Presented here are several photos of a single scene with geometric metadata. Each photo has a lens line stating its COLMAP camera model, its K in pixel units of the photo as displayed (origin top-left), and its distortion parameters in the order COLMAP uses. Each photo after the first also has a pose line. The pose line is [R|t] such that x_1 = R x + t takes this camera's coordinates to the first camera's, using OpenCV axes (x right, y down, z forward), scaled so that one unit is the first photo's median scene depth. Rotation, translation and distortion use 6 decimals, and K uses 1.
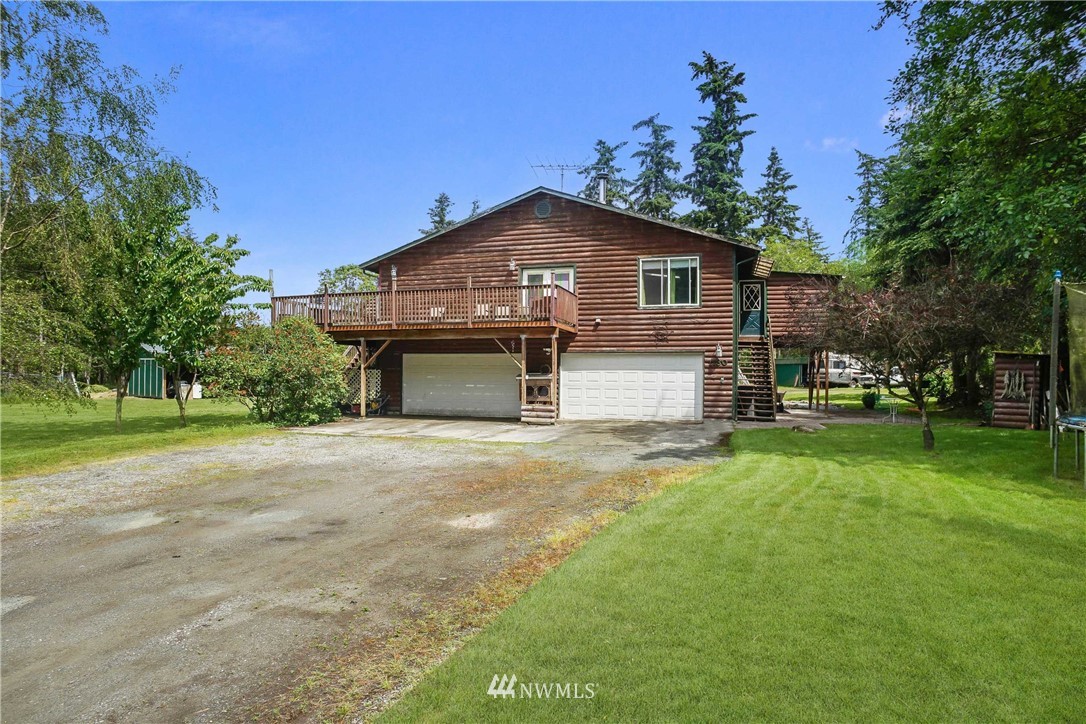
lens RADIAL K [[635.0, 0, 543.0], [0, 635.0, 362.0], [0, 0, 1]] dist [-0.096952, 0.082596]
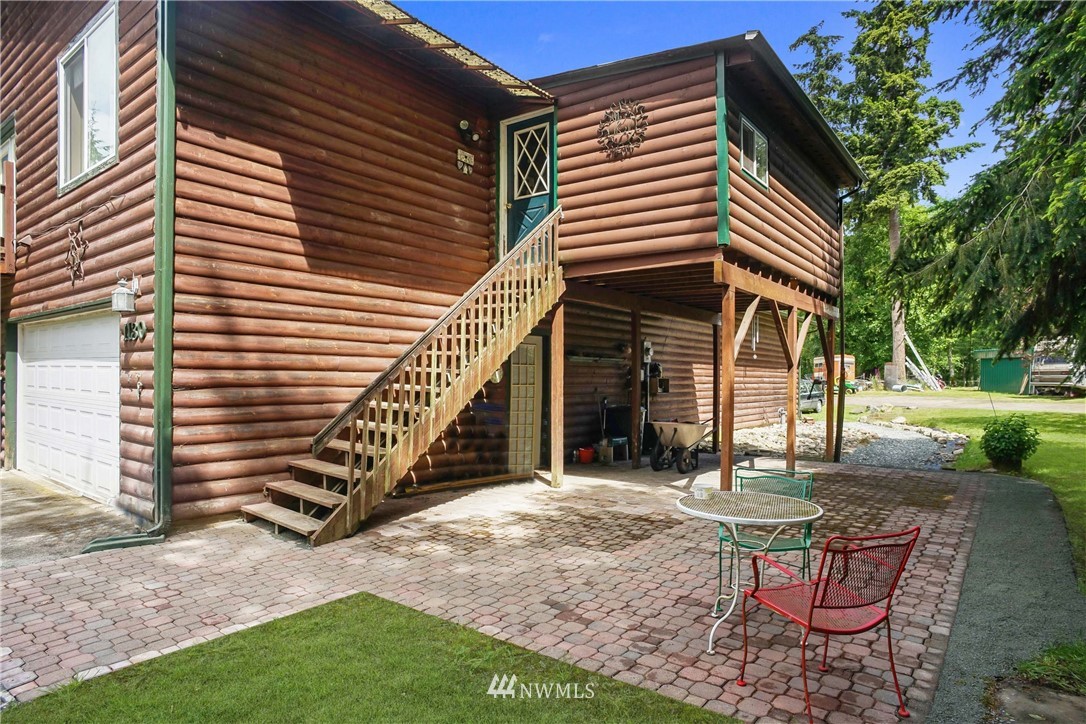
lens RADIAL K [[635.0, 0, 543.0], [0, 635.0, 362.0], [0, 0, 1]] dist [-0.096952, 0.082596]
pose [[0.935154, -0.001555, -0.354237, 0.169935], [0.004837, 0.999953, 0.008379, 0.004099], [0.354207, -0.009549, 0.935118, 0.238508]]
